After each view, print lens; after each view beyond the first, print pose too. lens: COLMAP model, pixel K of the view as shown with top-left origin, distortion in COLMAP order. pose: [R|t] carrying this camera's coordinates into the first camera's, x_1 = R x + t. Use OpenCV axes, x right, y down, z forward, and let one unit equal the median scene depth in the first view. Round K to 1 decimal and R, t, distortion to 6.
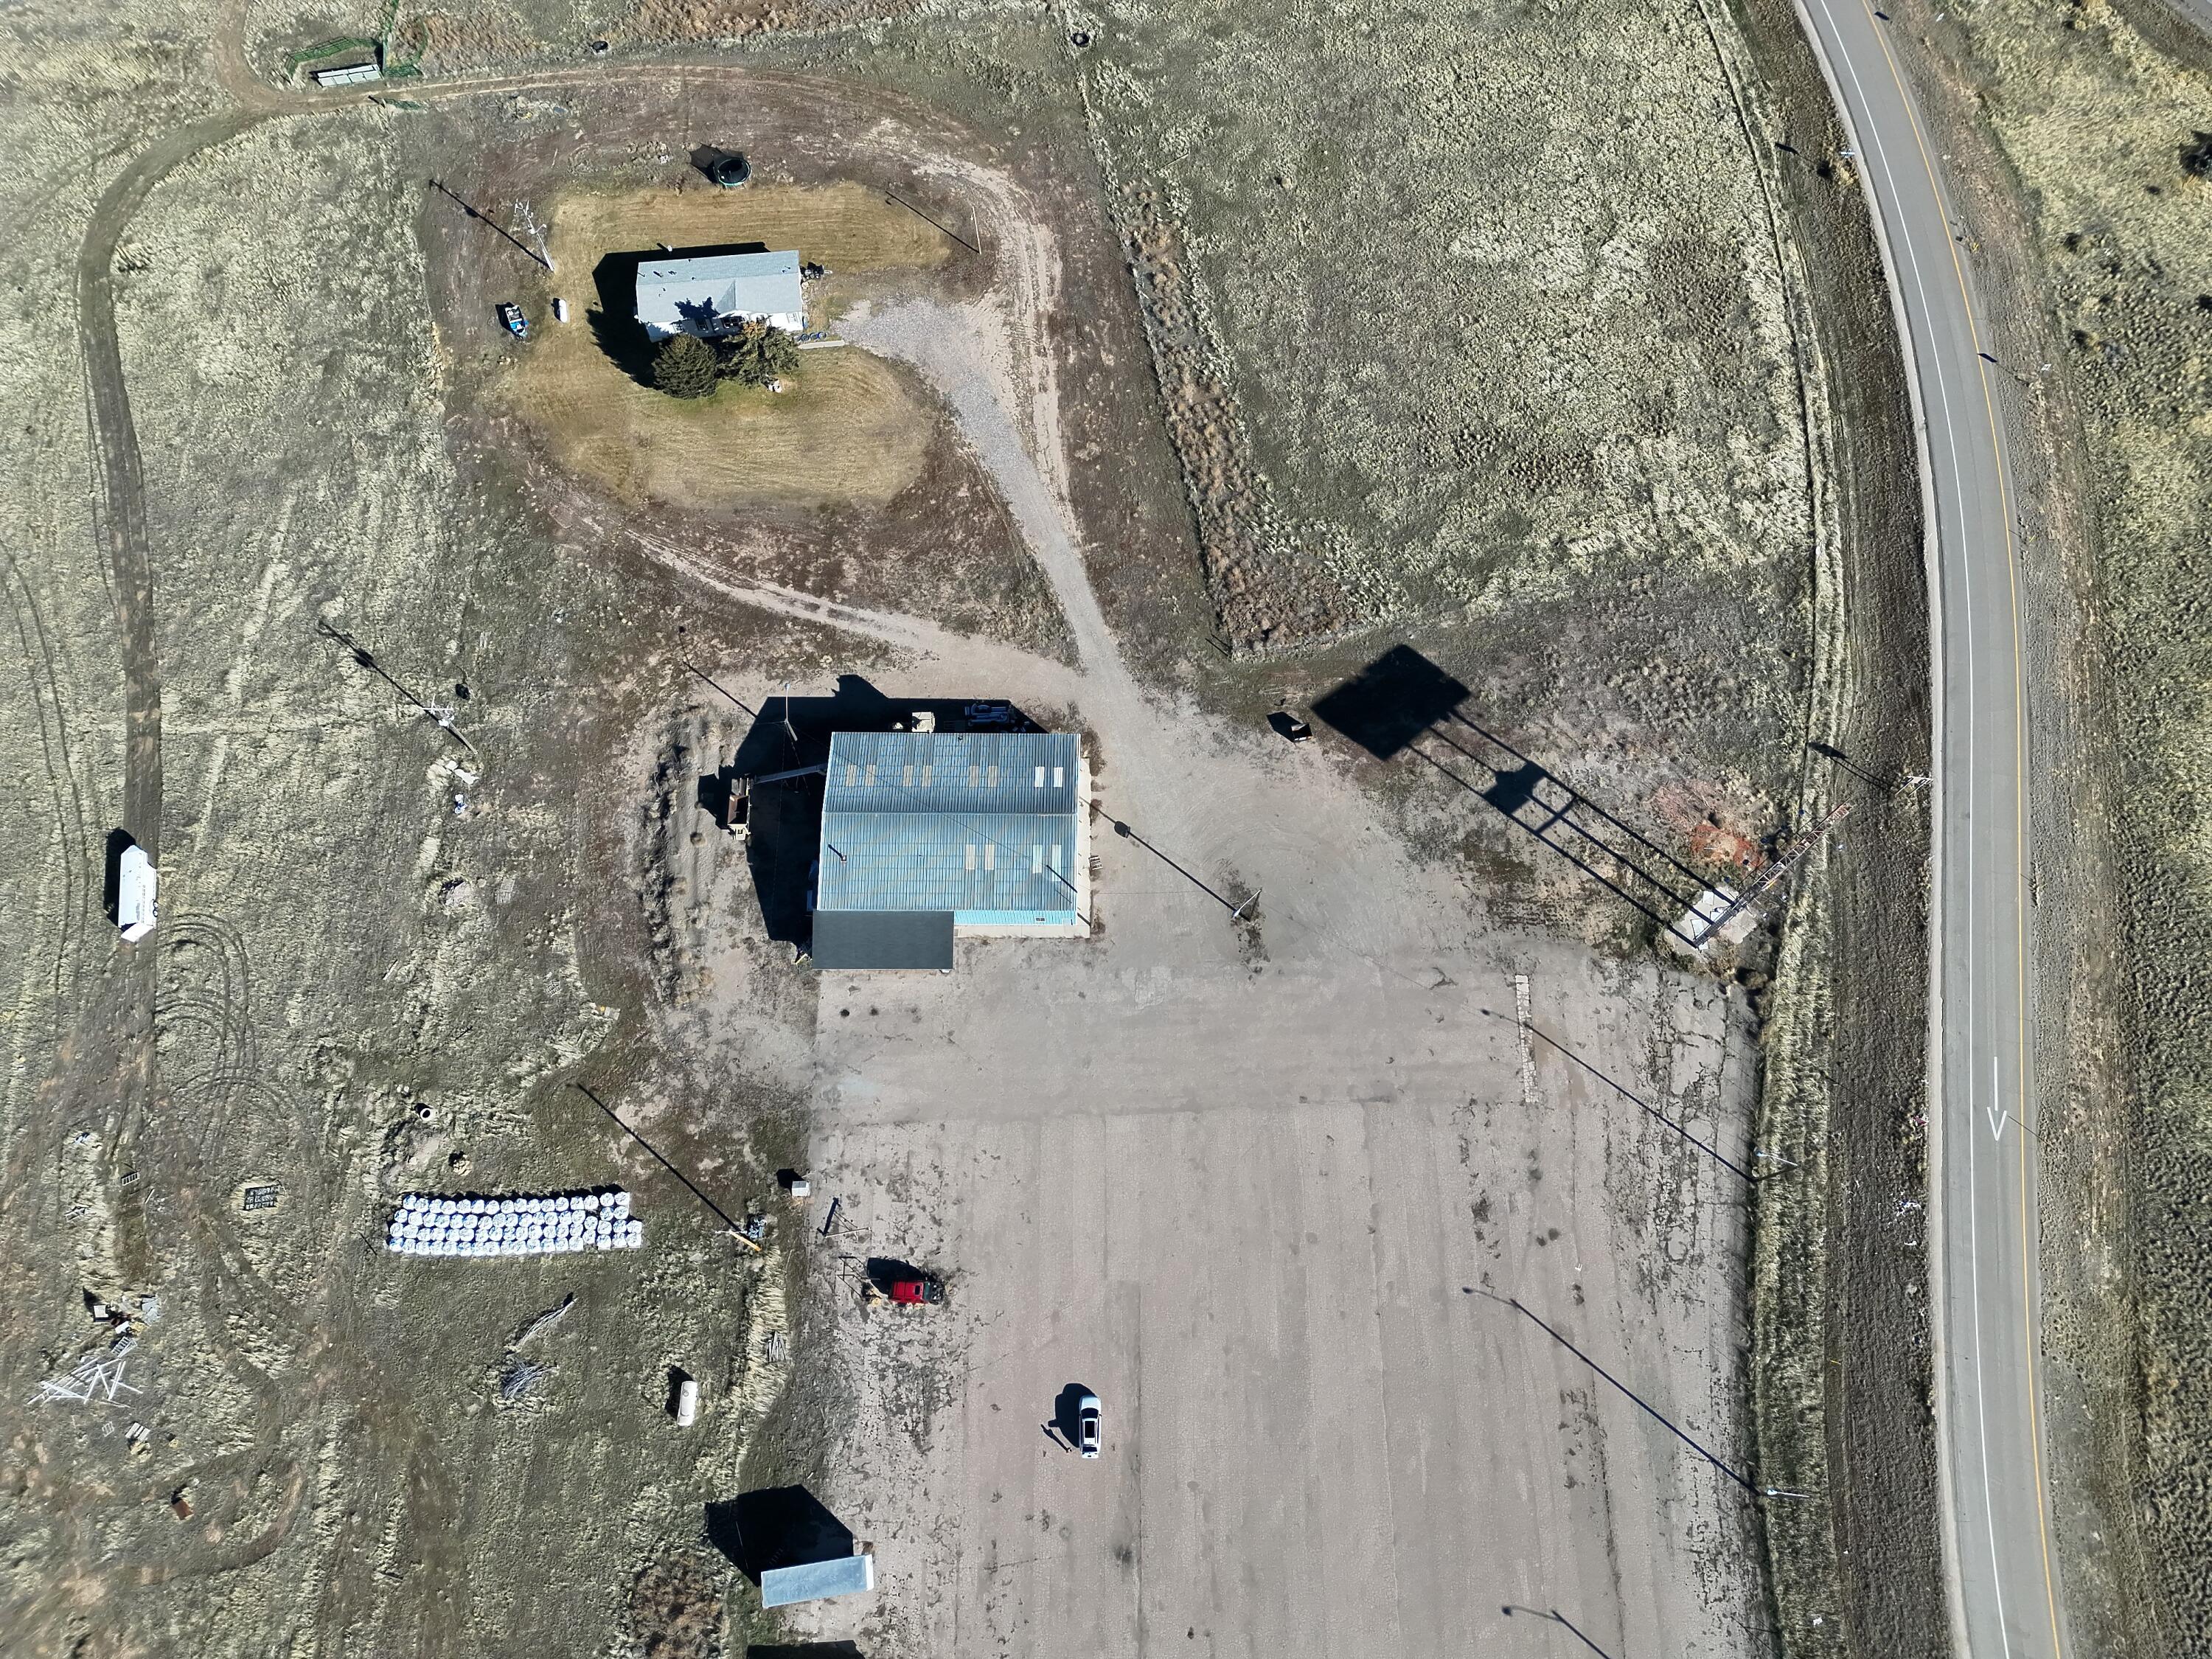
lens RADIAL K [[1546.2, 0, 1112.2], [0, 1546.2, 829.9], [0, 0, 1]] dist [0.072775, -0.065477]
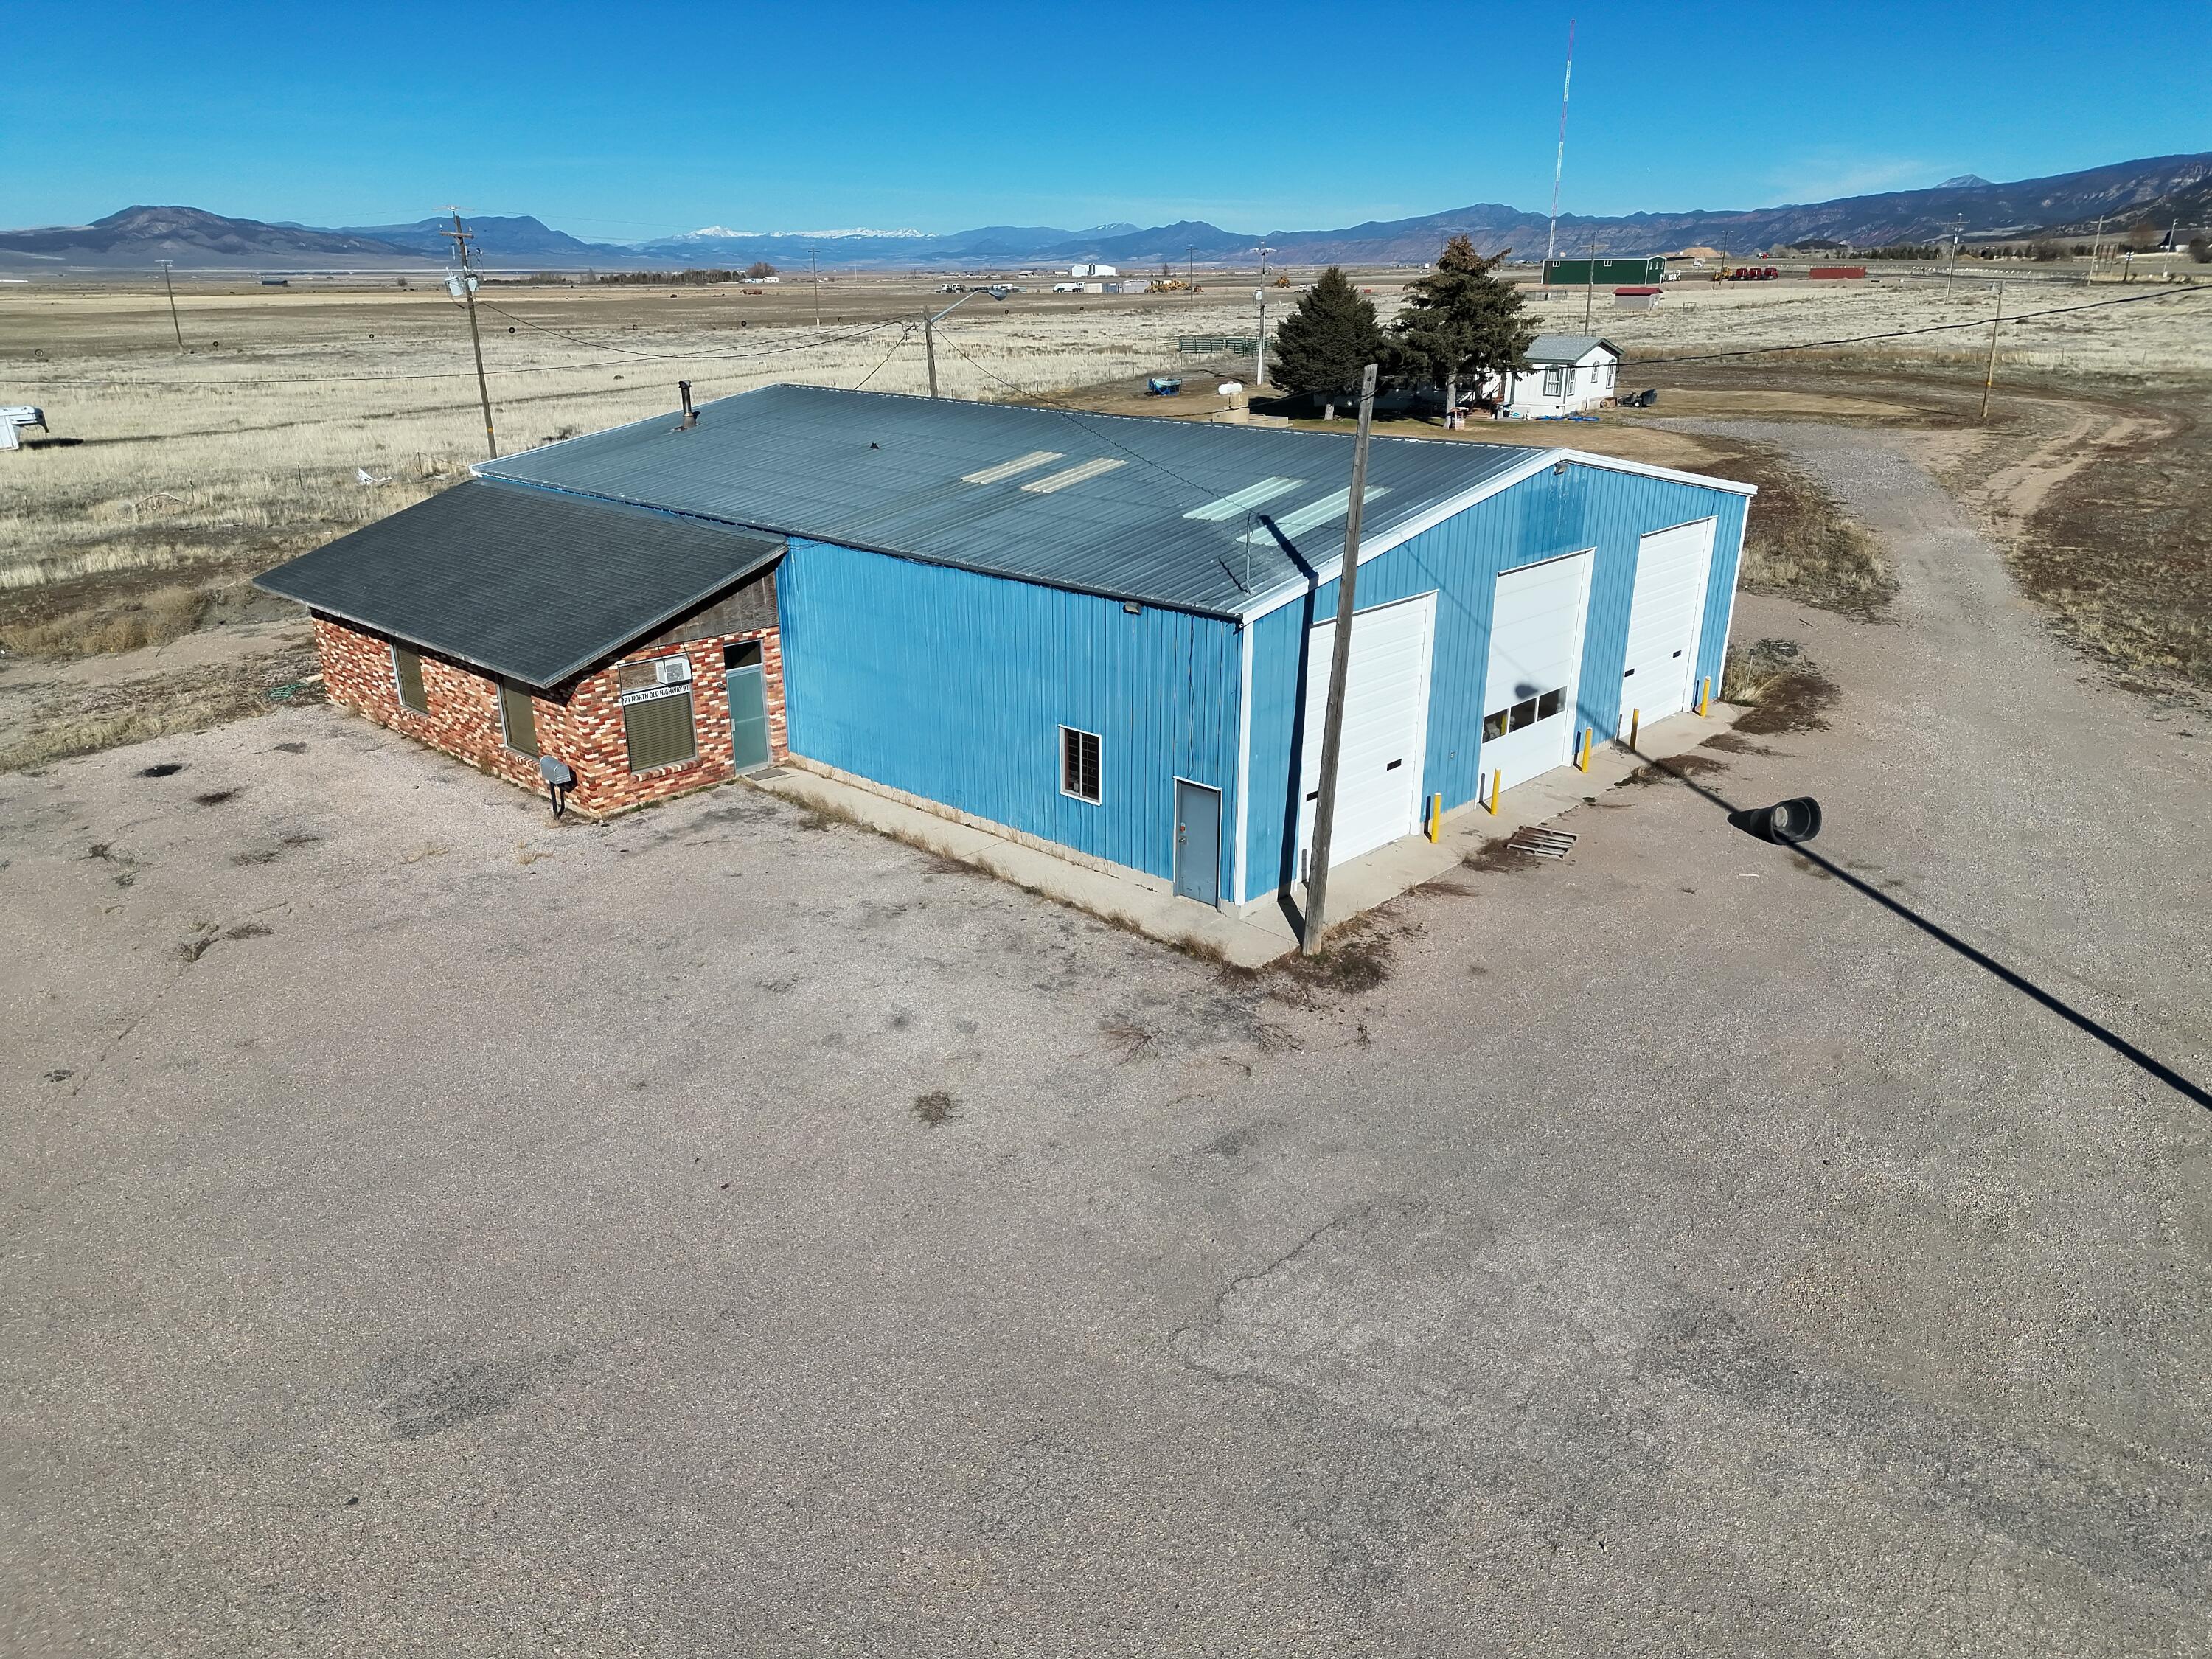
lens RADIAL K [[1546.2, 0, 1102.8], [0, 1546.2, 831.9], [0, 0, 1]] dist [0.072775, -0.065477]
pose [[0.731156, 0.233951, -0.640842, 0.067368], [-0.628837, 0.595358, -0.500113, 0.142209], [0.264528, 0.768645, 0.582416, 0.856974]]
